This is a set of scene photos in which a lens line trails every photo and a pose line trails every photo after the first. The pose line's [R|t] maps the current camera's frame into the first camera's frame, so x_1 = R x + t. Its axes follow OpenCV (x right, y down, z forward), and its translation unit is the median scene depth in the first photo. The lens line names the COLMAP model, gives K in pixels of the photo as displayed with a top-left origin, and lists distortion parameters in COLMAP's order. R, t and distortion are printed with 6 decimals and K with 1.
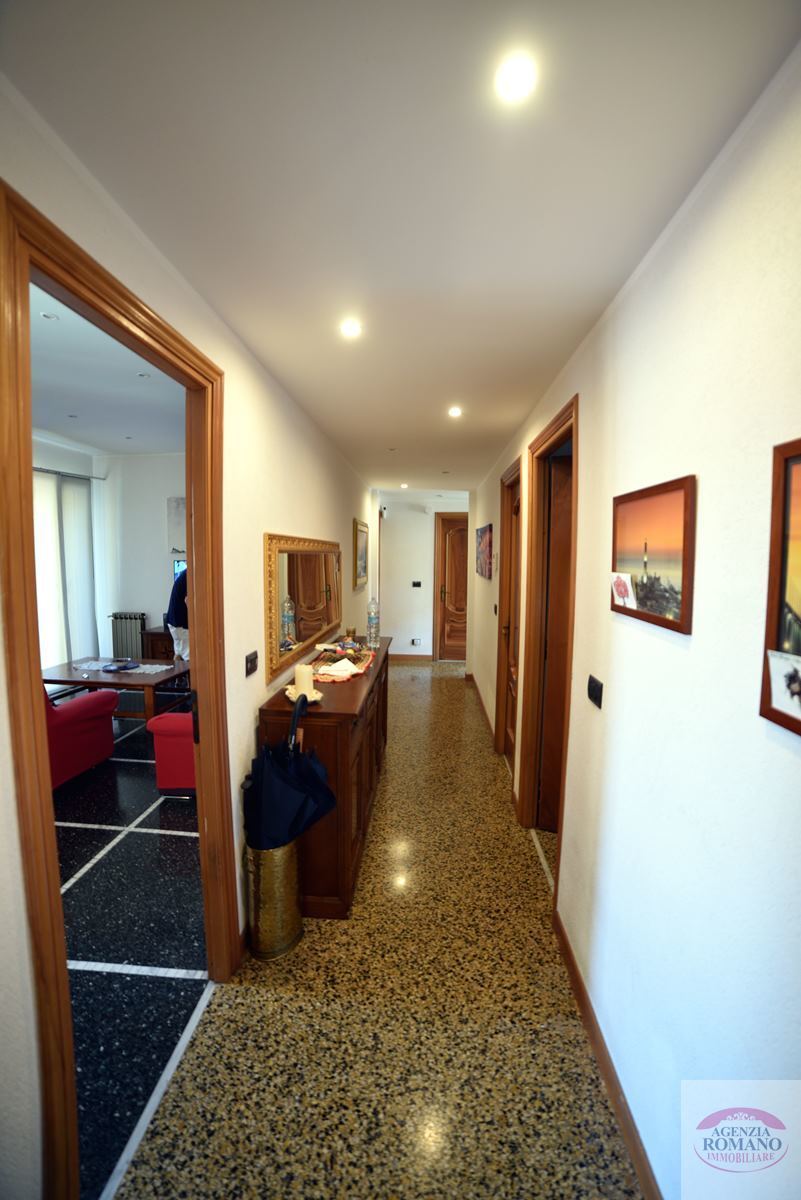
lens RADIAL K [[487.1, 0, 402.5], [0, 487.1, 591.8], [0, 0, 1]] dist [-0.097717, 0.033456]
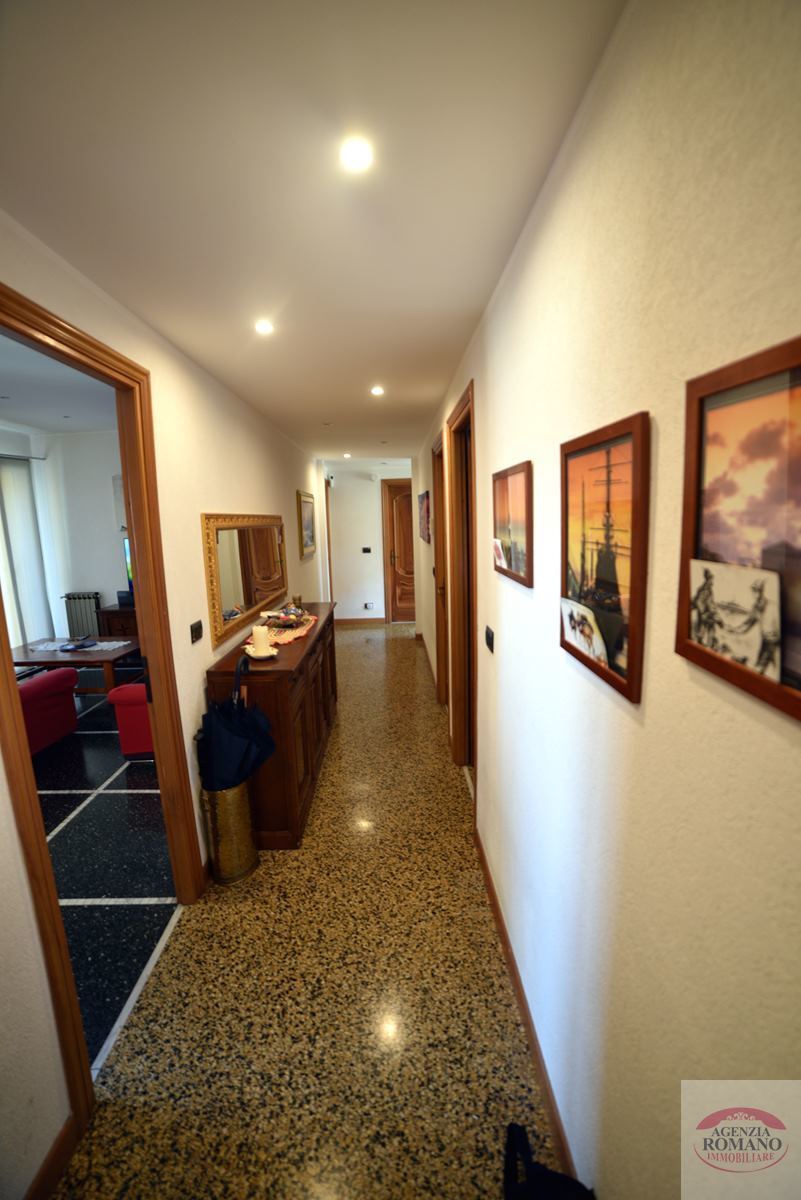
lens RADIAL K [[487.1, 0, 402.5], [0, 487.1, 591.8], [0, 0, 1]] dist [-0.097717, 0.033456]
pose [[0.996007, -0.049149, 0.074534, 0.081498], [0.043568, 0.996250, 0.074746, -0.006145], [-0.077928, -0.071200, 0.994413, -0.132346]]
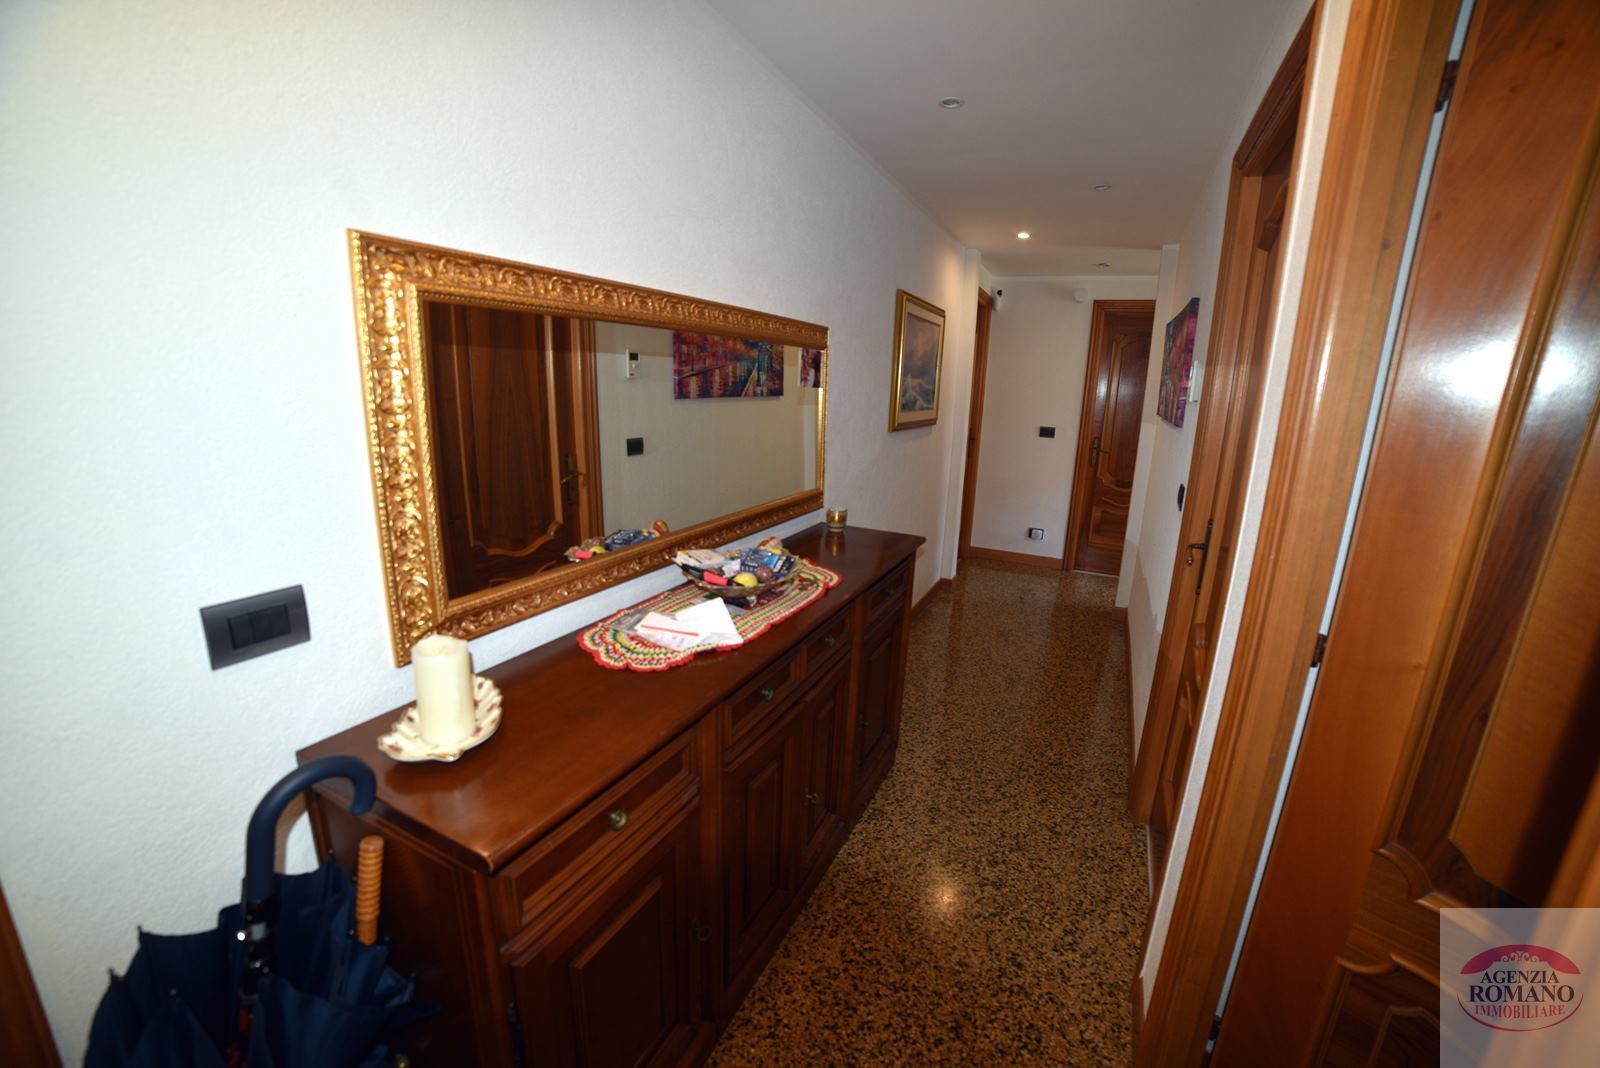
lens RADIAL K [[649.4, 0, 807.3], [0, 649.4, 539.6], [0, 0, 1]] dist [-0.097717, 0.033456]
pose [[0.927319, 0.112155, -0.357073, 0.175881], [-0.055292, 0.984629, 0.165675, -0.002145], [0.370166, -0.133890, 0.919266, 0.716203]]
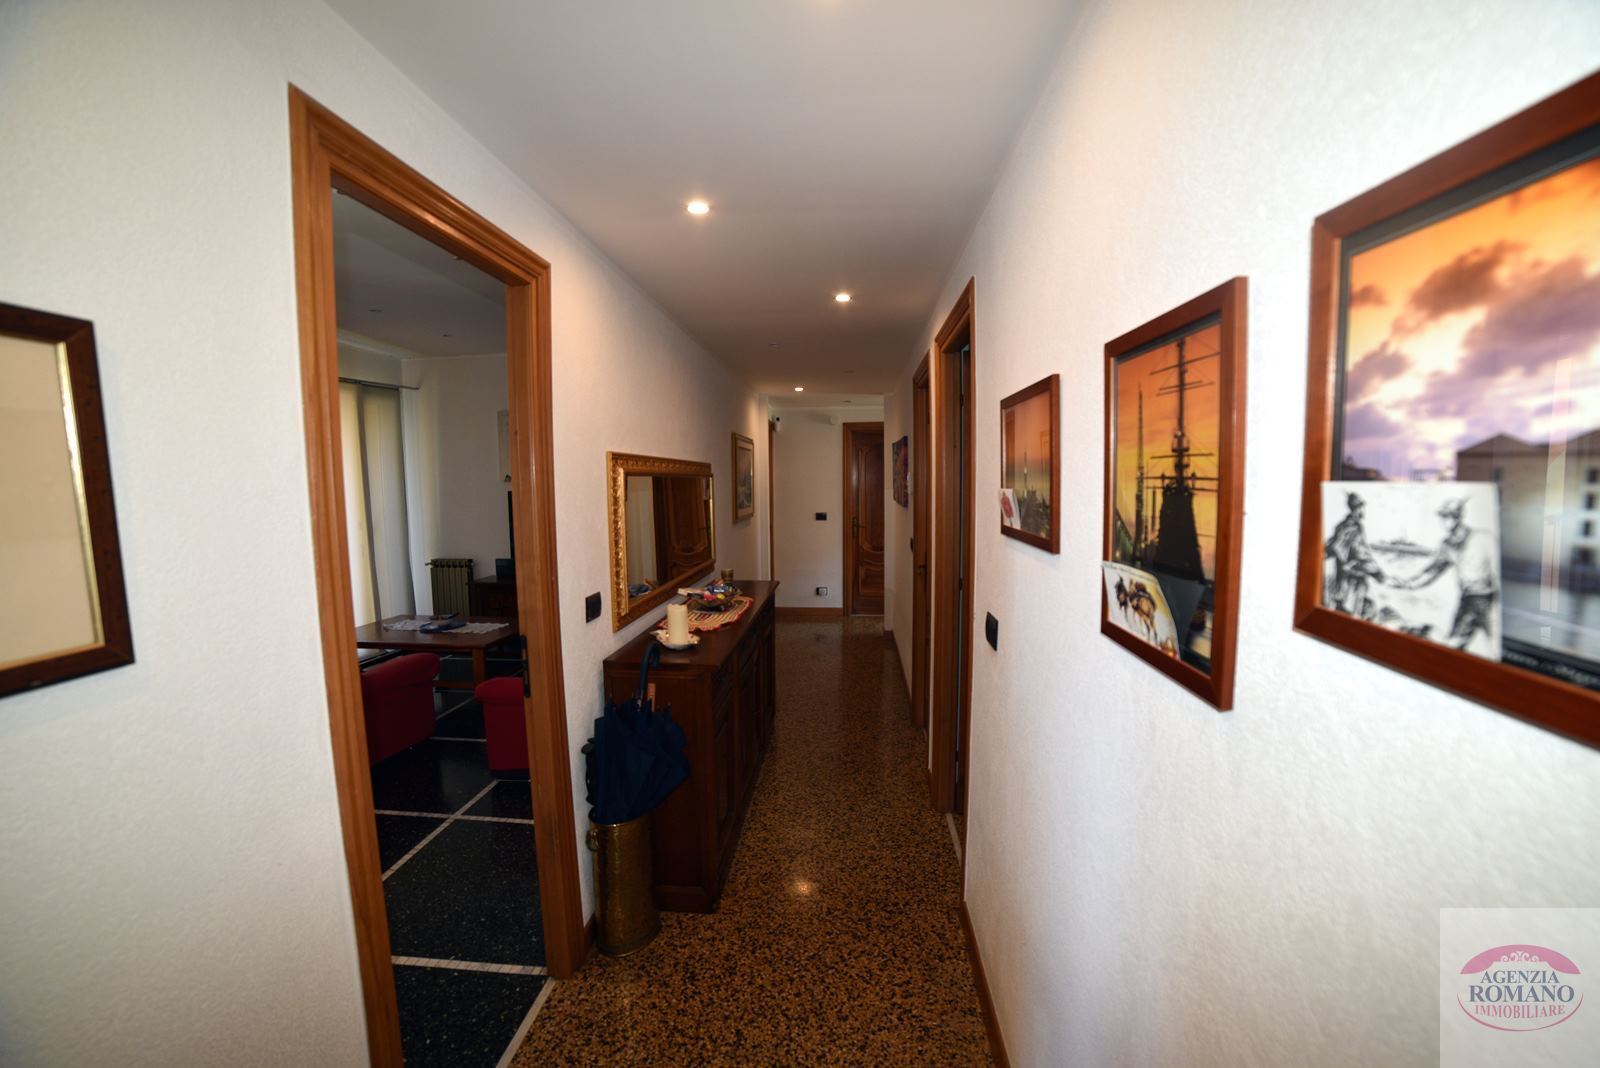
lens RADIAL K [[649.4, 0, 807.3], [0, 649.4, 539.6], [0, 0, 1]] dist [-0.097717, 0.033456]
pose [[0.999771, -0.016017, -0.014196, 0.074592], [0.016227, 0.999759, 0.014800, 0.019130], [0.013956, -0.015027, 0.999790, -0.110289]]
